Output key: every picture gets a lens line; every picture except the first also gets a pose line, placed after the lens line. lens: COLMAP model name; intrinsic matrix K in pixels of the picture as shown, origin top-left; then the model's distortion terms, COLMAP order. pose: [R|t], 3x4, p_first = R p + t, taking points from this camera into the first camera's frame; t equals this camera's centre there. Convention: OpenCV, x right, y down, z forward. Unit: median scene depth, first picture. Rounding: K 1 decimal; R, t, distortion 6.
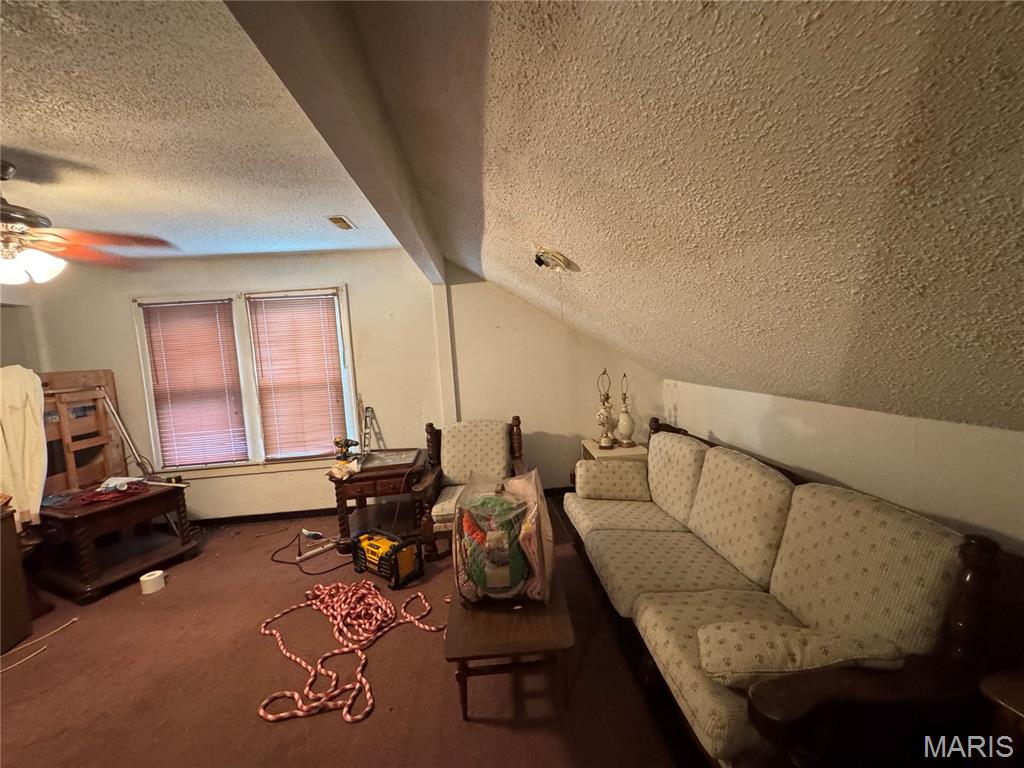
lens RADIAL K [[408.6, 0, 513.5], [0, 408.6, 383.9], [0, 0, 1]] dist [-0.001239, 0.000018]
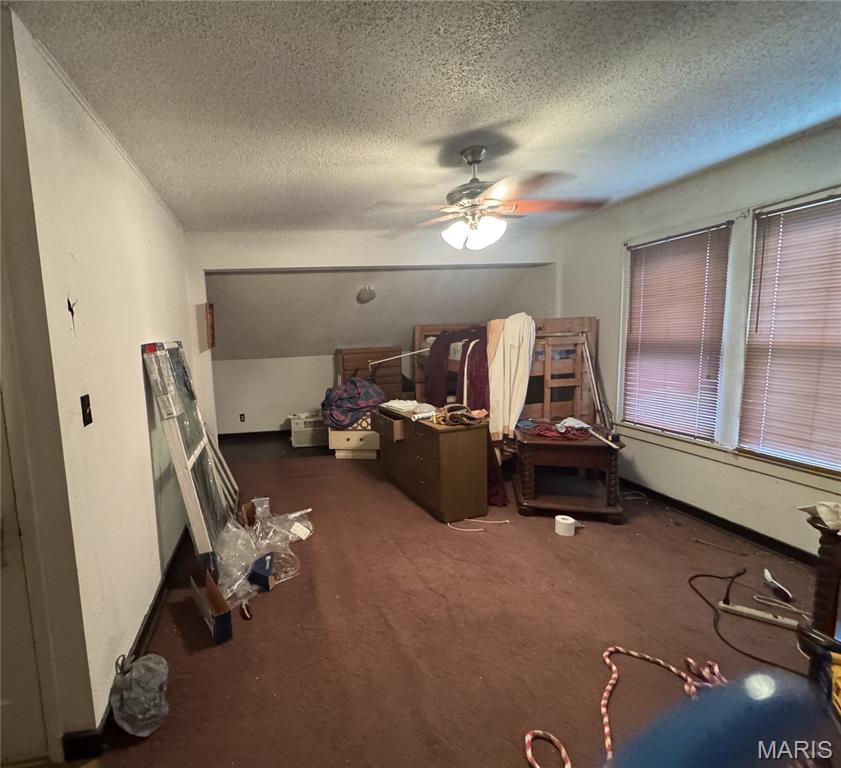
lens RADIAL K [[414.2, 0, 420.0], [0, 414.2, 379.6], [0, 0, 1]] dist [-0.000284, 0.000056]
pose [[0.070037, 0.180362, -0.981104, 0.049397], [-0.042748, 0.983158, 0.177688, -0.044864], [0.996628, 0.029495, 0.076567, 0.464042]]
